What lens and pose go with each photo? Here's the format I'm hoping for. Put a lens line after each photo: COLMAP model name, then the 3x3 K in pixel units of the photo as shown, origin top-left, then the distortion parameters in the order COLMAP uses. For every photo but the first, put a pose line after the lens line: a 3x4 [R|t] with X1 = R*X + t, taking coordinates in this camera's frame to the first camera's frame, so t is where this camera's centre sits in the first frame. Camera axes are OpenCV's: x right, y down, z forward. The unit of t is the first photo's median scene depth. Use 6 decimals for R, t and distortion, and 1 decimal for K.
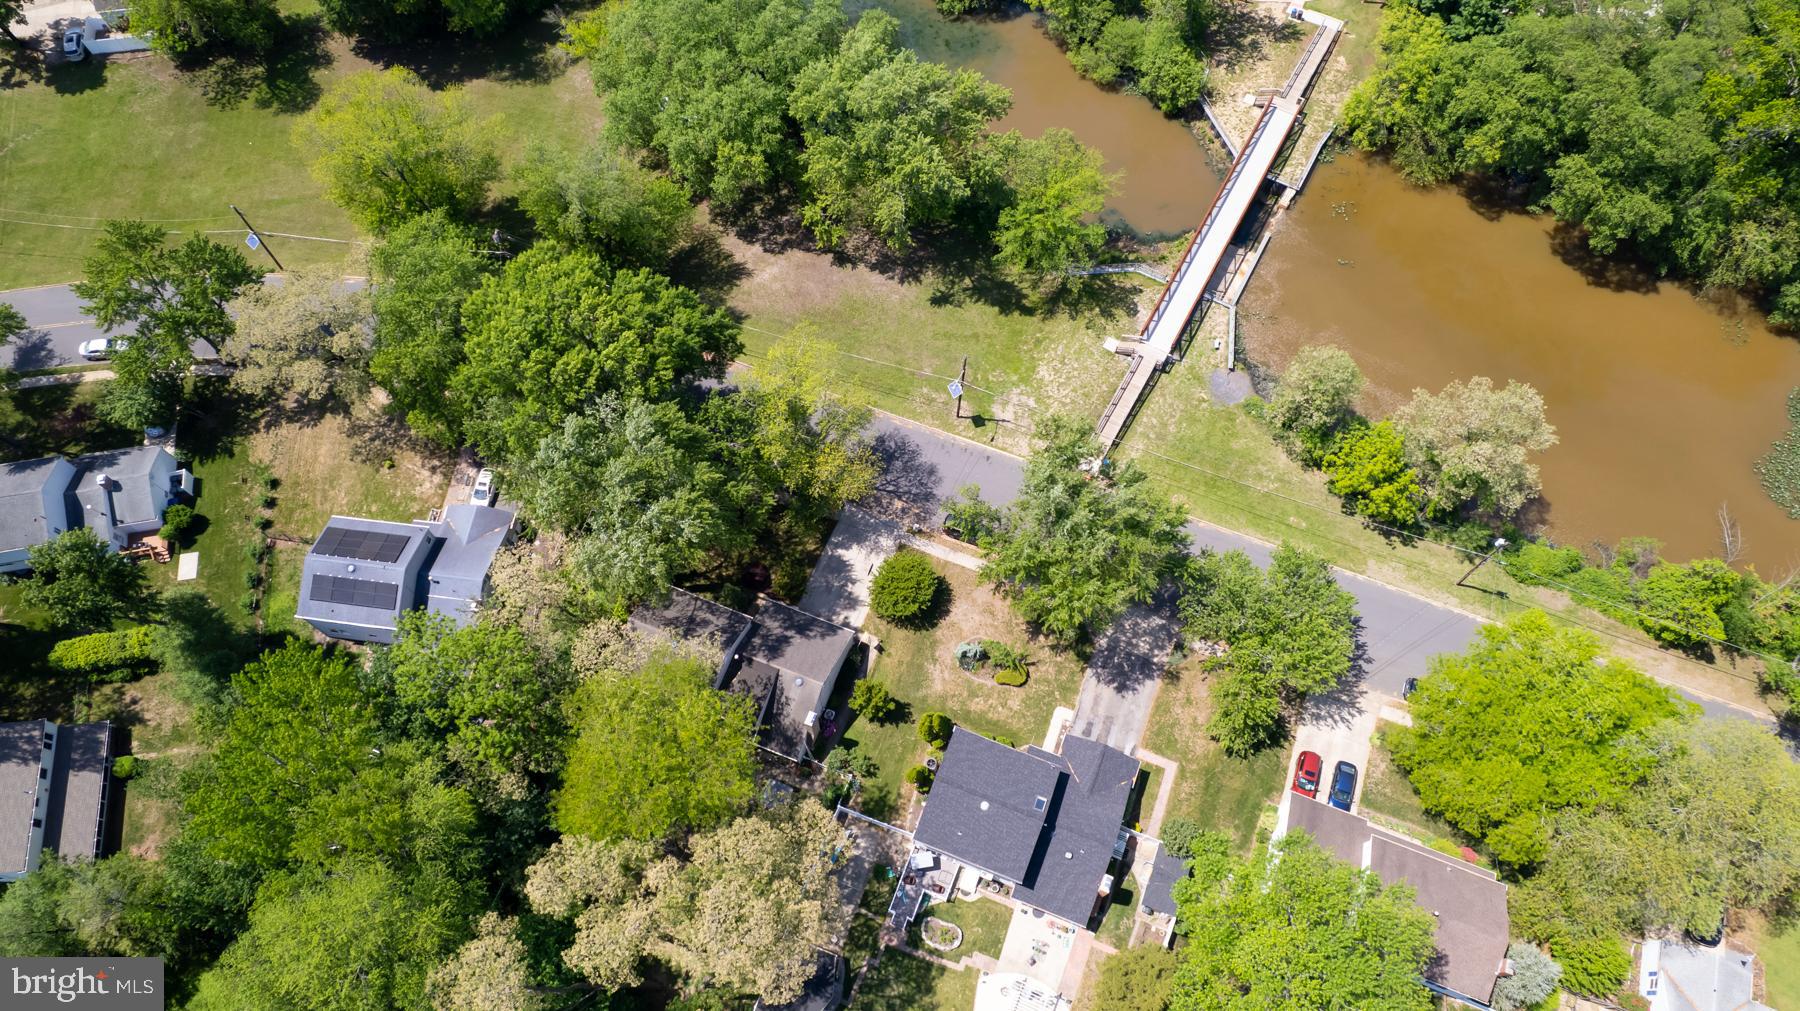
lens RADIAL K [[1228.6, 0, 900.0], [0, 1228.6, 505.5], [0, 0, 1]] dist [-0.033332, 0.068389]
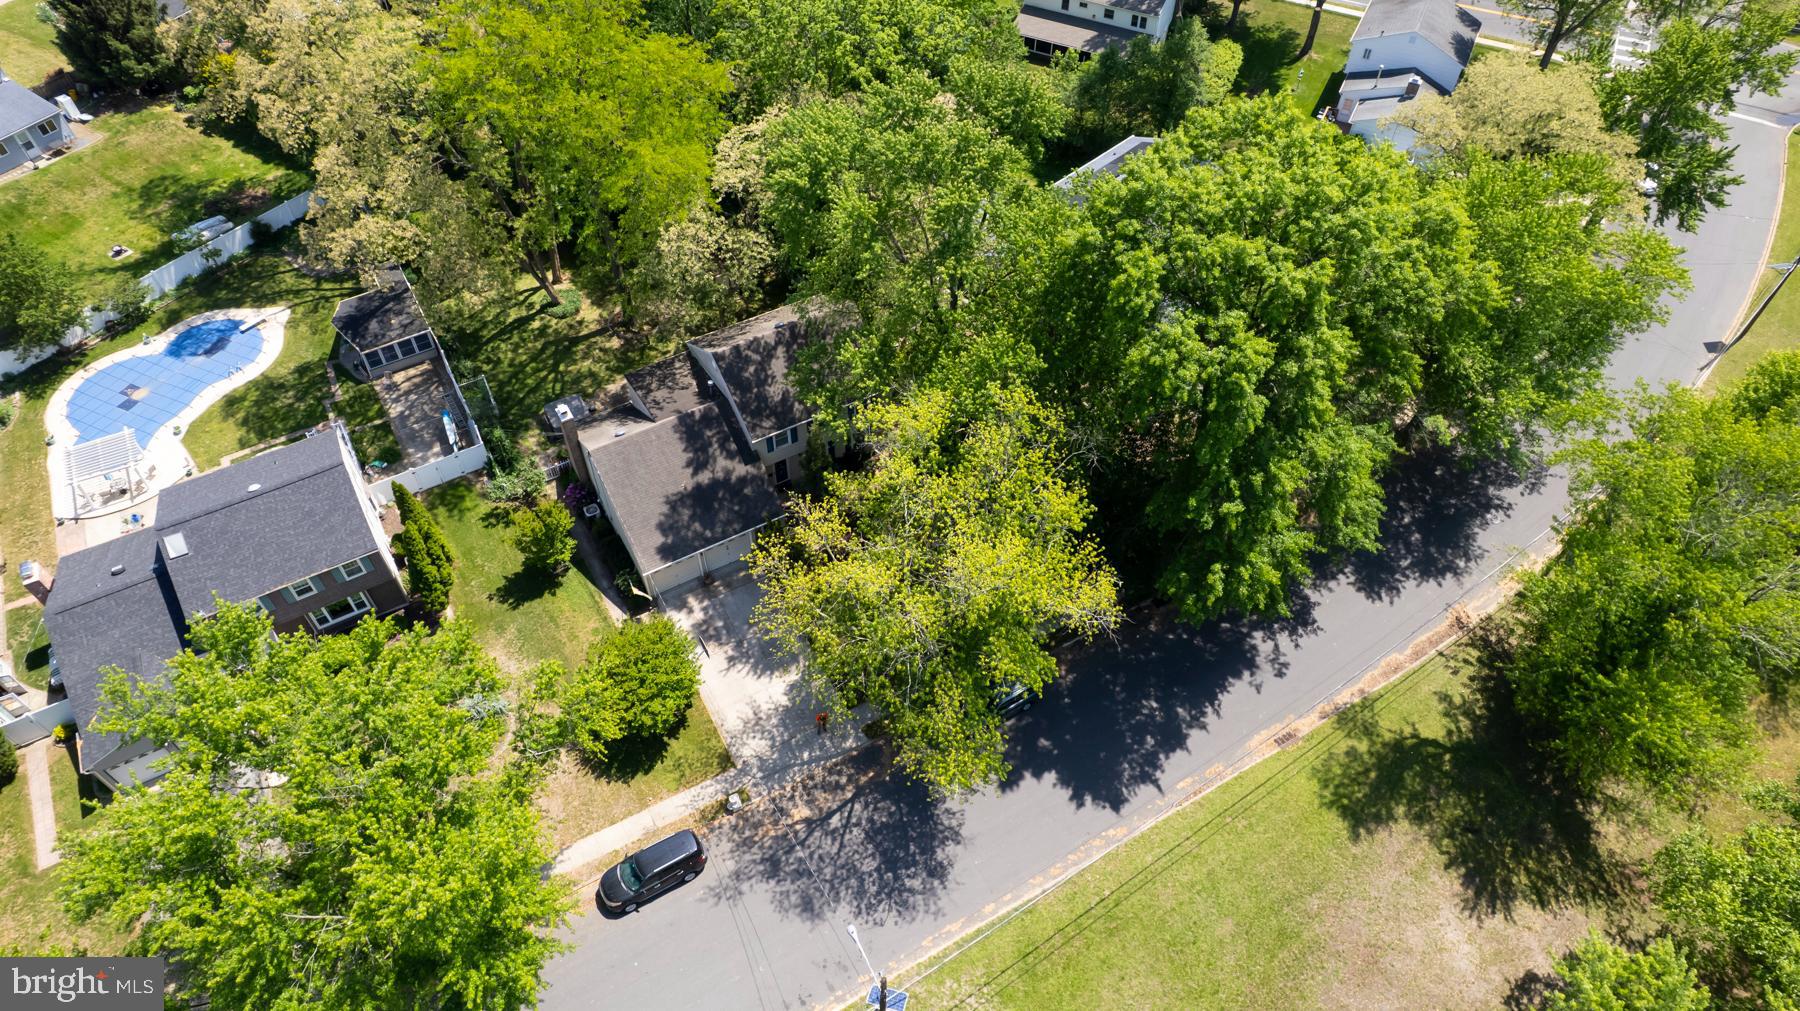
lens RADIAL K [[1228.6, 0, 900.0], [0, 1228.6, 505.5], [0, 0, 1]] dist [-0.033332, 0.068389]
pose [[-0.630591, 0.586794, -0.507964, 0.158984], [-0.691902, -0.128529, 0.710459, -0.382746], [0.351605, 0.799470, 0.487054, 0.686274]]
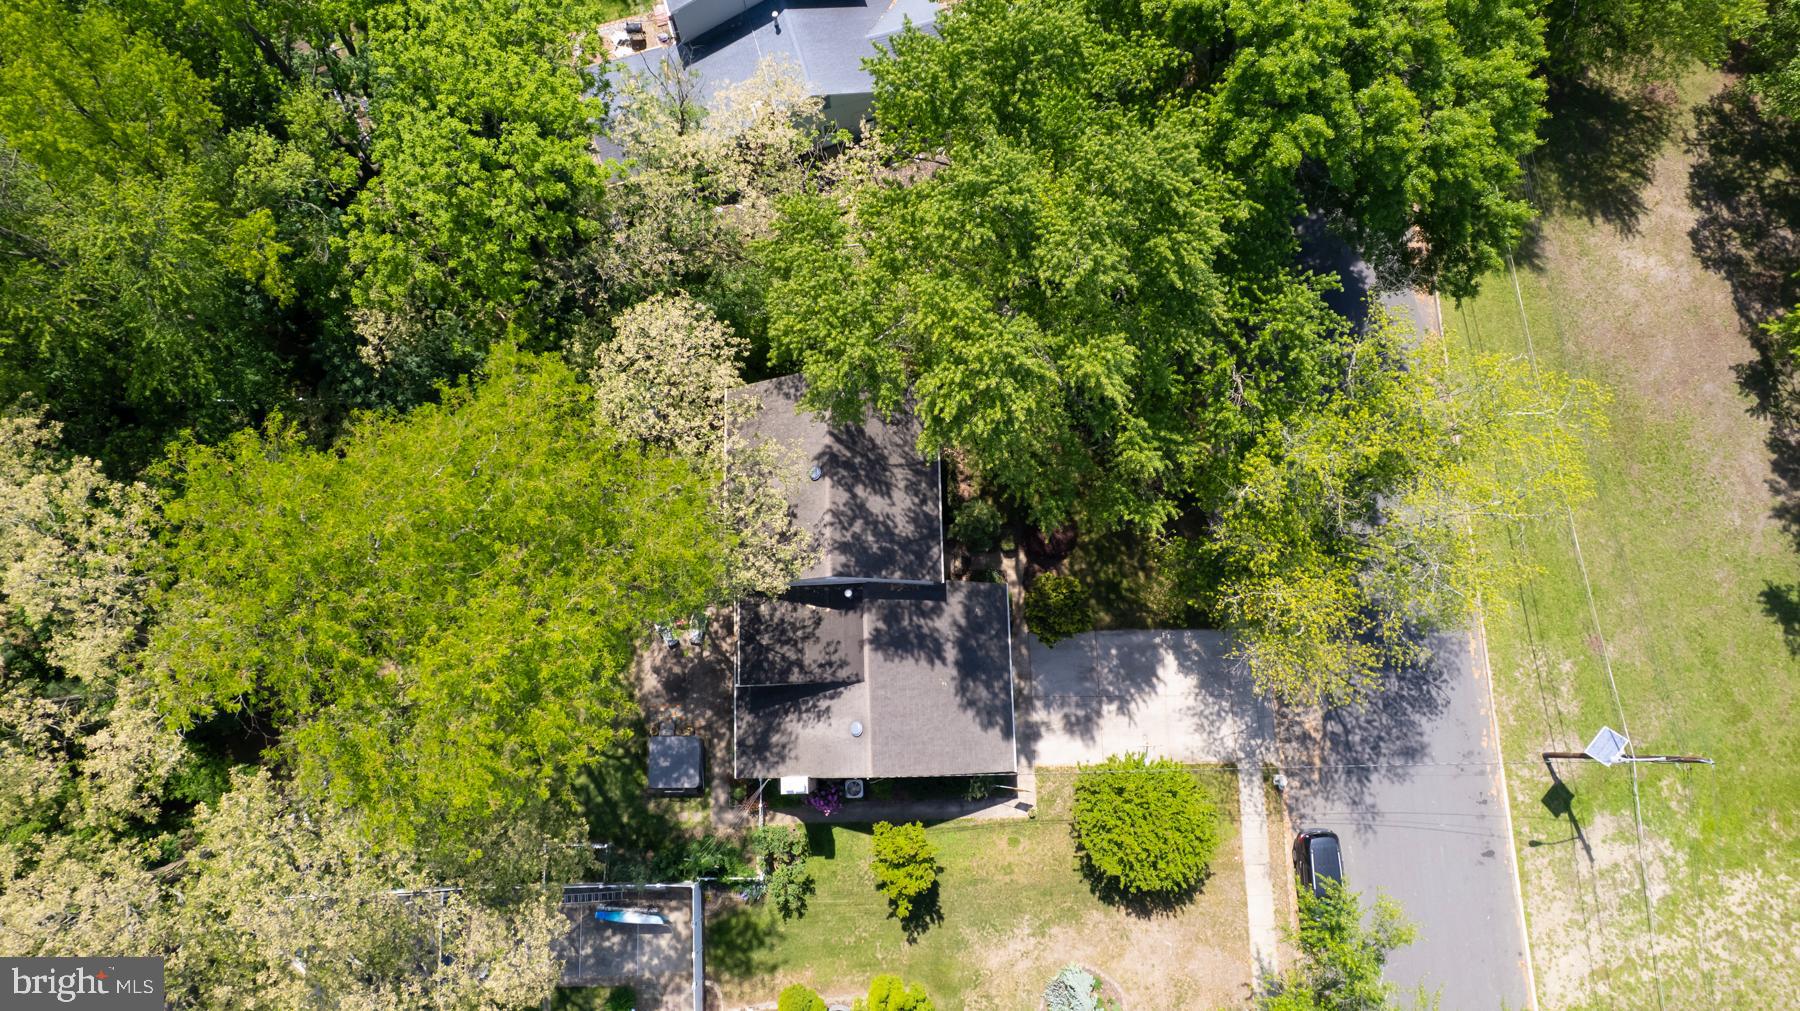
lens RADIAL K [[1228.6, 0, 900.0], [0, 1228.6, 505.5], [0, 0, 1]] dist [-0.033332, 0.068389]
pose [[0.402781, 0.898384, -0.175137, -0.061541], [-0.833652, 0.439071, 0.335025, -0.068482], [0.377879, 0.011062, 0.925789, 0.487113]]
